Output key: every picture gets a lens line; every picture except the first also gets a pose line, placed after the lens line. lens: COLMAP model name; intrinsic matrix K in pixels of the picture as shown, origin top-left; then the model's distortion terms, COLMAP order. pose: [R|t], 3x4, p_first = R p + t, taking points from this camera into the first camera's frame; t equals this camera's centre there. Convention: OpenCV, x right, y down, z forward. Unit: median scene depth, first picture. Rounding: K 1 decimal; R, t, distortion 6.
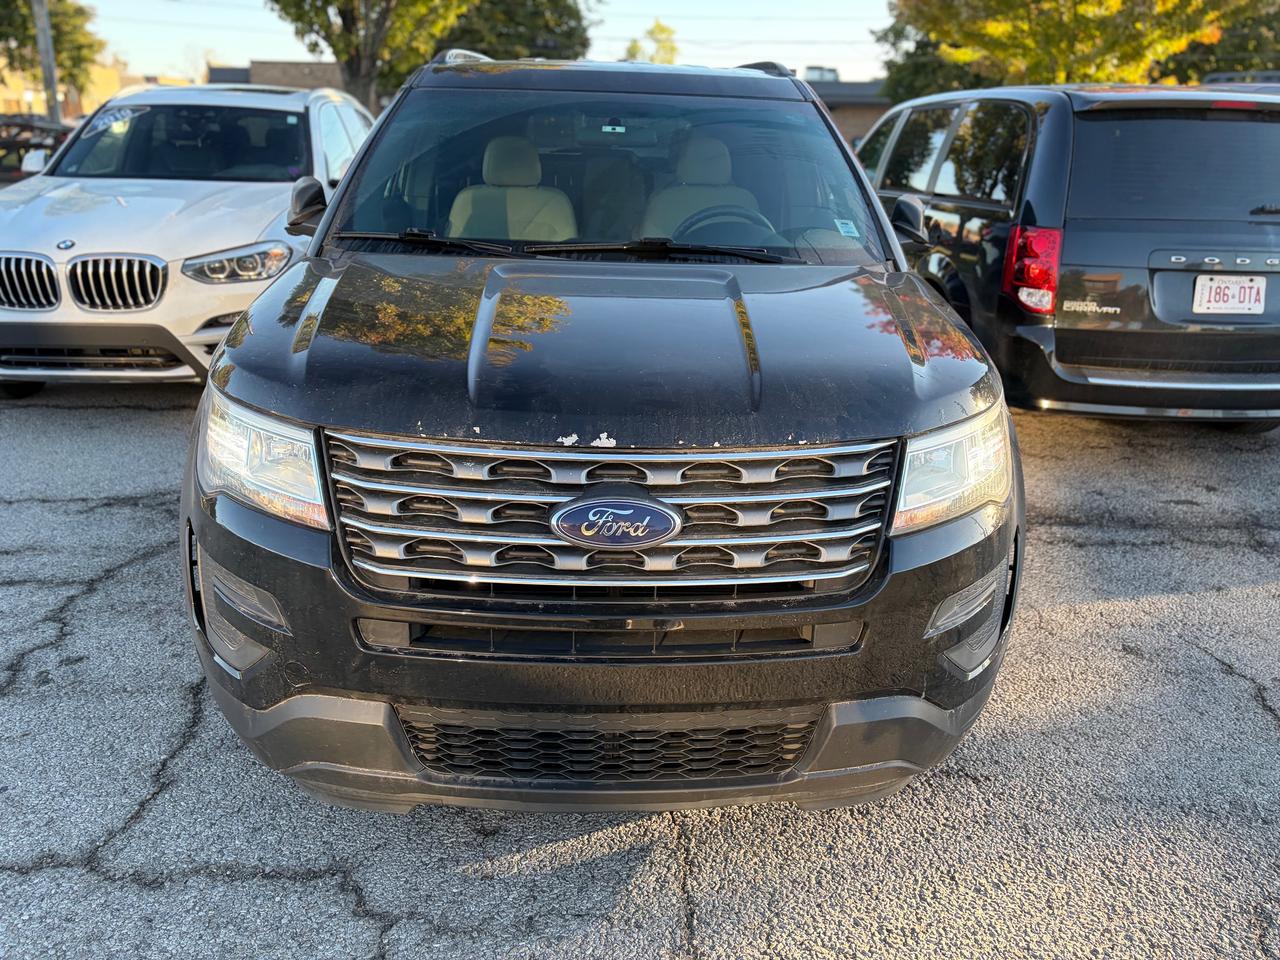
lens RADIAL K [[952.1, 0, 646.7], [0, 952.1, 473.2], [0, 0, 1]] dist [0.073501, -0.087821]
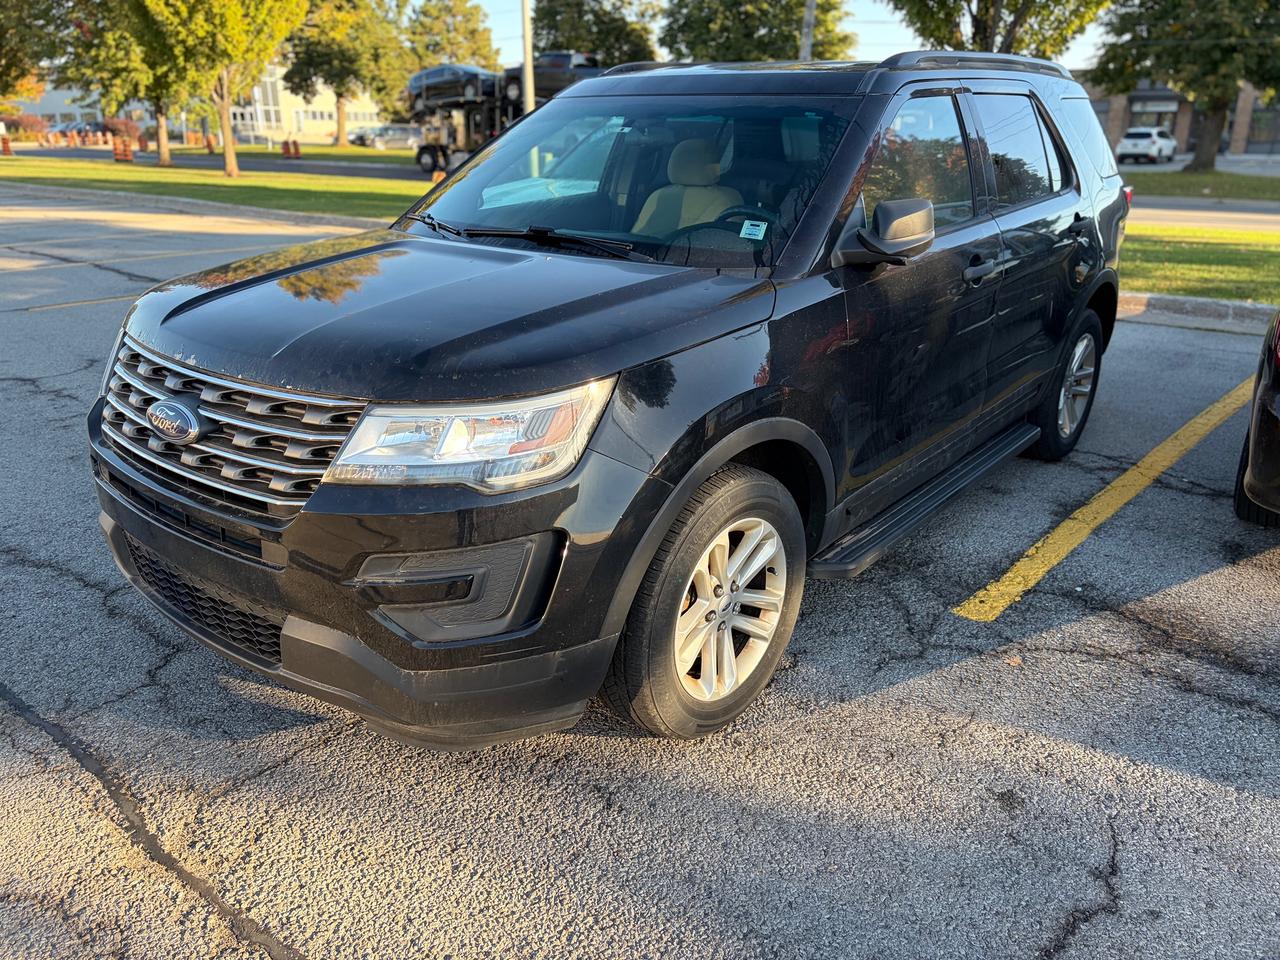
lens RADIAL K [[955.1, 0, 640.0], [0, 955.1, 480.0], [0, 0, 1]] dist [0.022329, -0.000017]
pose [[0.753088, 0.212532, -0.622647, 1.007209], [-0.214884, 0.973942, 0.072541, -0.080460], [0.621839, 0.079167, 0.779133, 0.290749]]
